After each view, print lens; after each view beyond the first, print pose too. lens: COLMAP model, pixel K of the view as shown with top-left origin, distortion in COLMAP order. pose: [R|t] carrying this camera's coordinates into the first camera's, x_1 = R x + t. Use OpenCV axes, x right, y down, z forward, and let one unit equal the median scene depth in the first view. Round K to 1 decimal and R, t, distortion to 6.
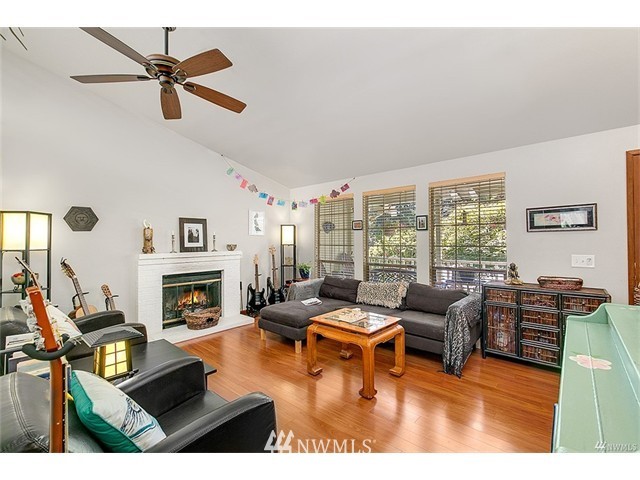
lens RADIAL K [[283.8, 0, 322.7], [0, 283.8, 238.1], [0, 0, 1]] dist [-0.000447, -0.000333]
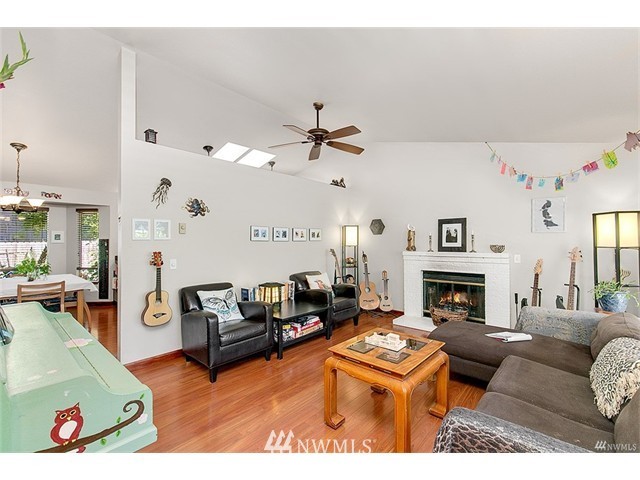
lens RADIAL K [[285.7, 0, 321.5], [0, 285.7, 239.7], [0, 0, 1]] dist [0.004593, 0.000159]
pose [[-0.011980, -0.004799, -0.999917, 0.570103], [0.012094, 0.999915, -0.004944, 0.005010], [0.999855, -0.012152, -0.011921, 0.545821]]
